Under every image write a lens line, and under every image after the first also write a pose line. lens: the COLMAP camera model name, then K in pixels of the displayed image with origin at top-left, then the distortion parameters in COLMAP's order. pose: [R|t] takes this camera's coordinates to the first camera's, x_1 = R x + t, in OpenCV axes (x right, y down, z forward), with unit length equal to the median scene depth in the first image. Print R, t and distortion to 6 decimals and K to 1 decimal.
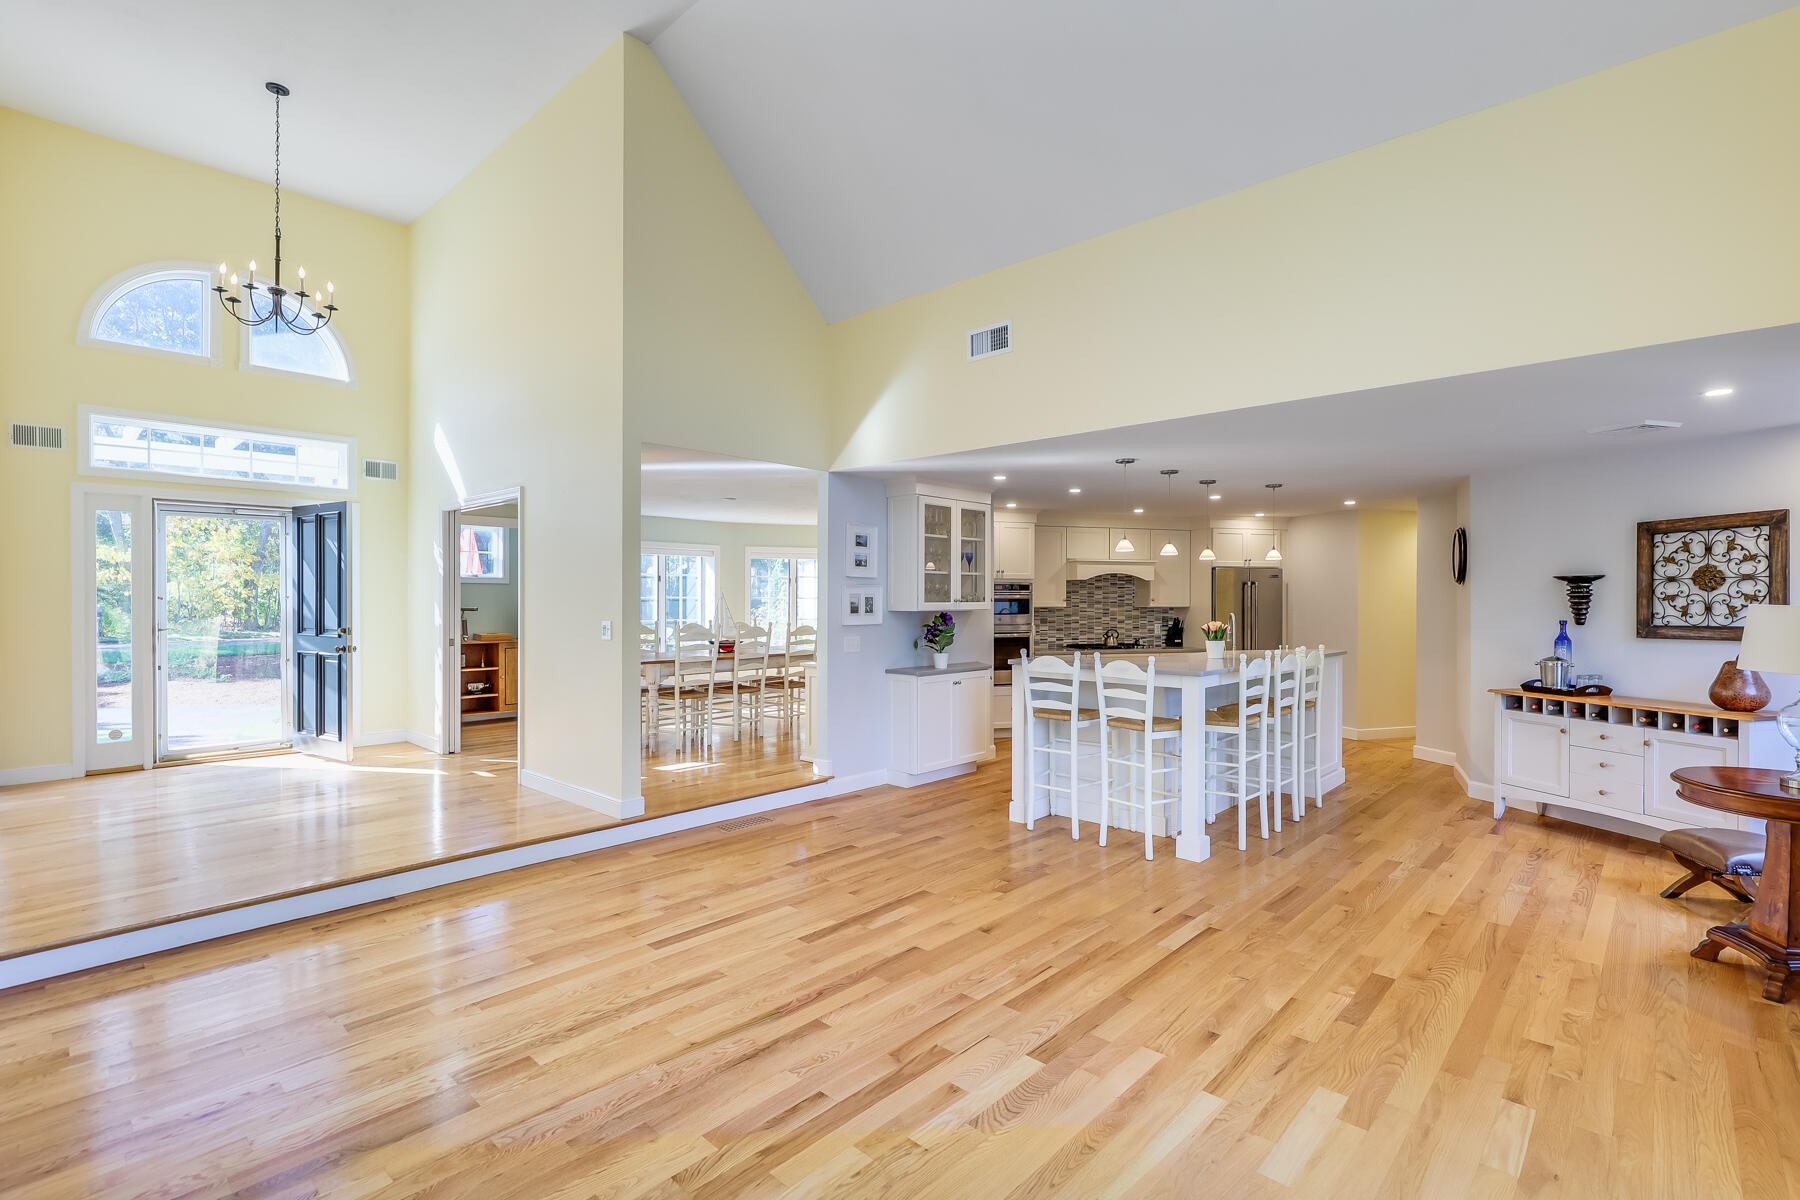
lens RADIAL K [[819.1, 0, 917.0], [0, 819.1, 608.5], [0, 0, 1]] dist [0.002425, 0.000294]
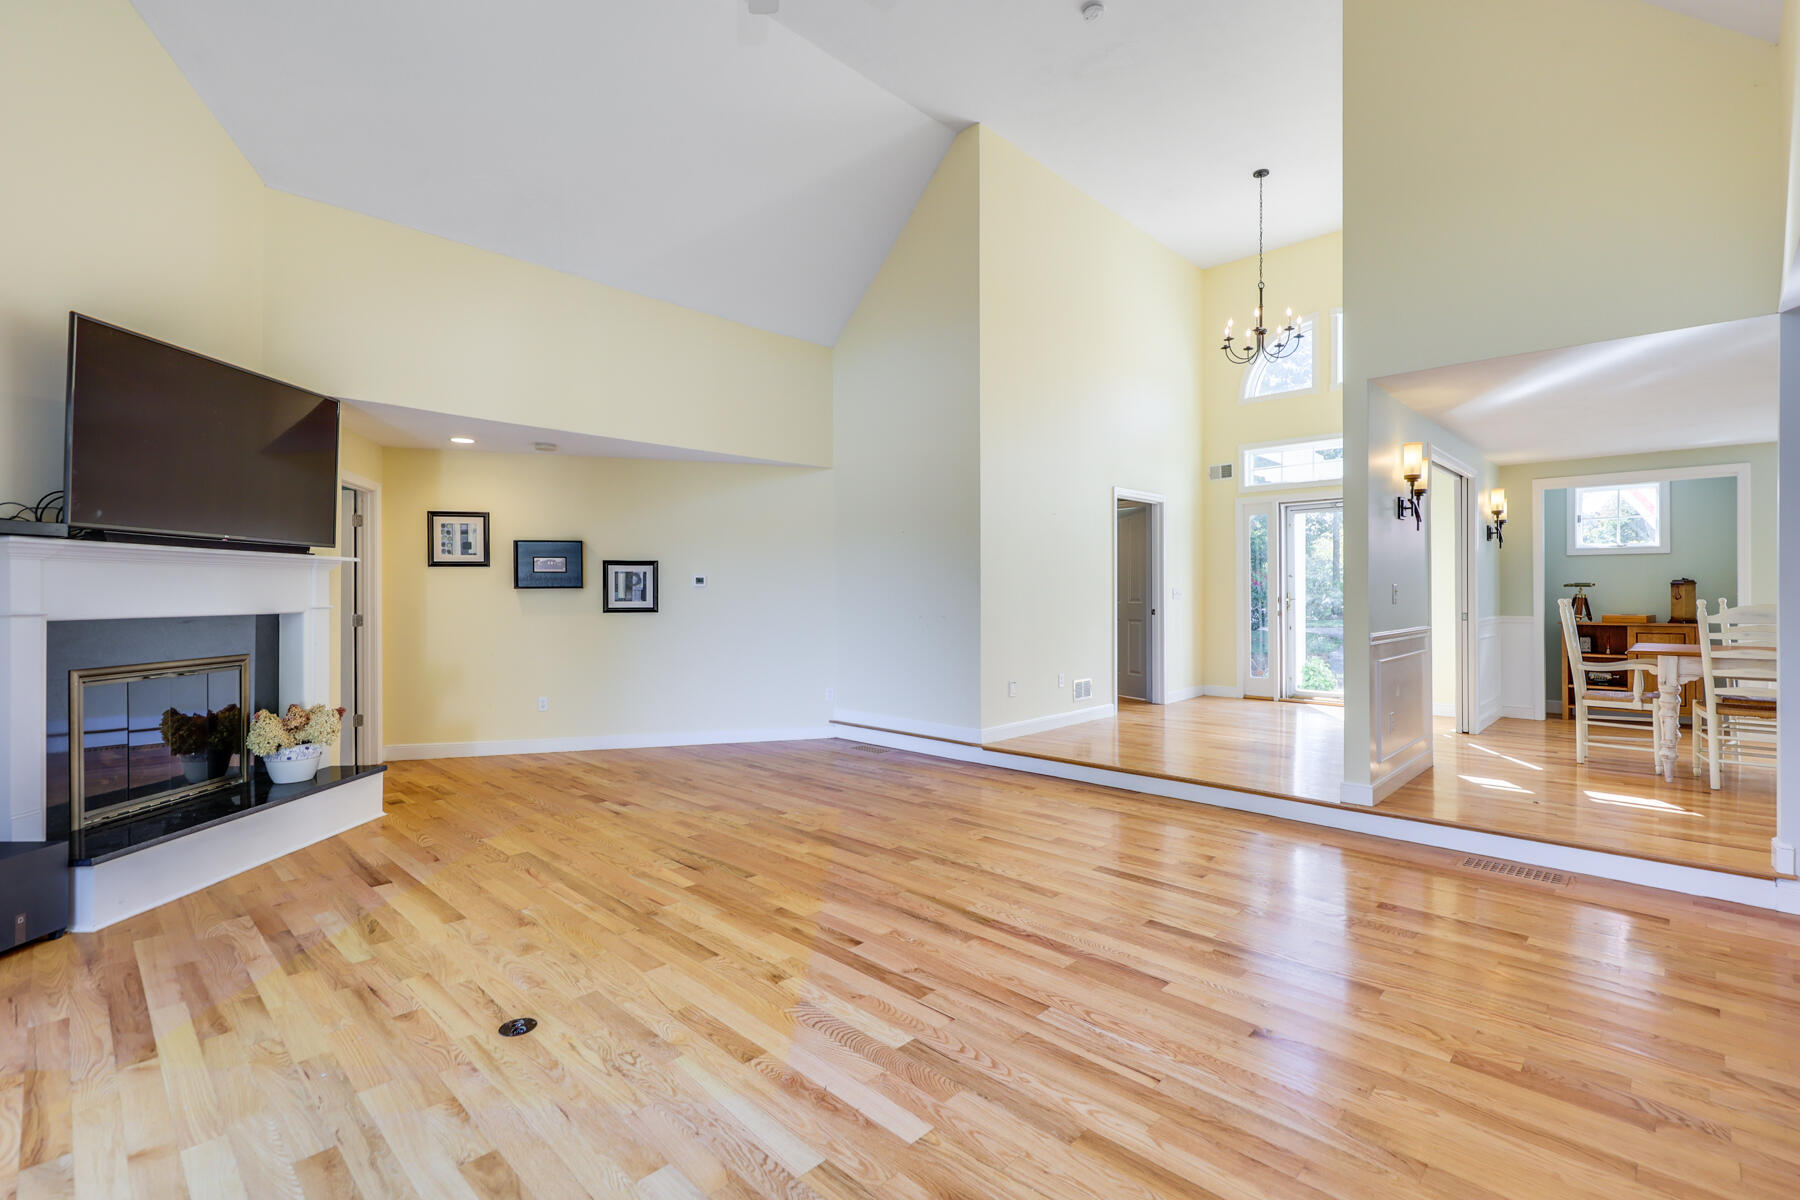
lens RADIAL K [[819.1, 0, 921.3], [0, 819.1, 589.8], [0, 0, 1]] dist [0.002425, 0.000294]
pose [[-0.013564, -0.007819, -0.999877, 0.538790], [-0.010654, 0.999914, -0.007675, 0.033738], [0.999851, 0.010548, -0.013646, 0.532309]]
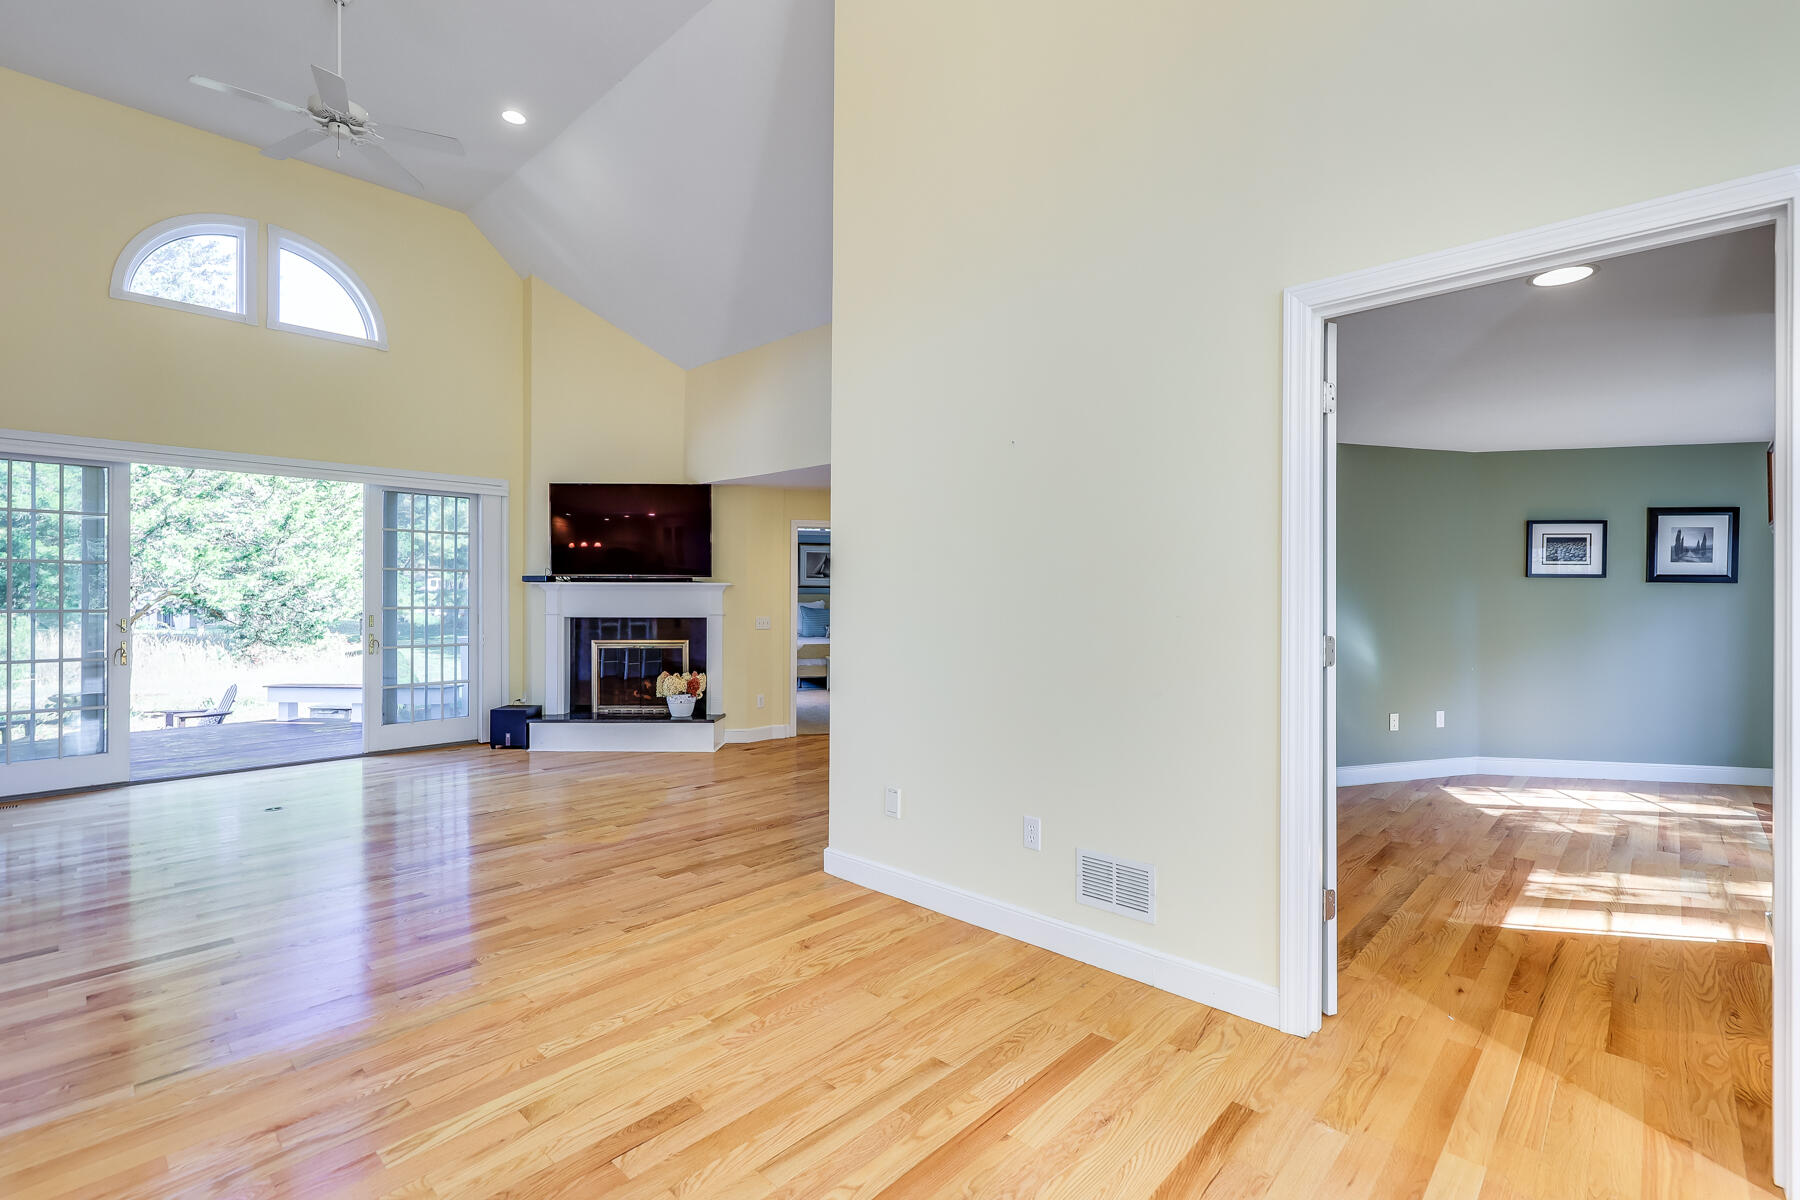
lens RADIAL K [[819.1, 0, 915.3], [0, 819.1, 594.7], [0, 0, 1]] dist [0.002425, 0.000294]
pose [[-0.999970, -0.004776, 0.006178, -0.766444], [-0.004693, 0.999899, 0.013429, -0.003637], [-0.006242, 0.013400, -0.999891, 1.331801]]
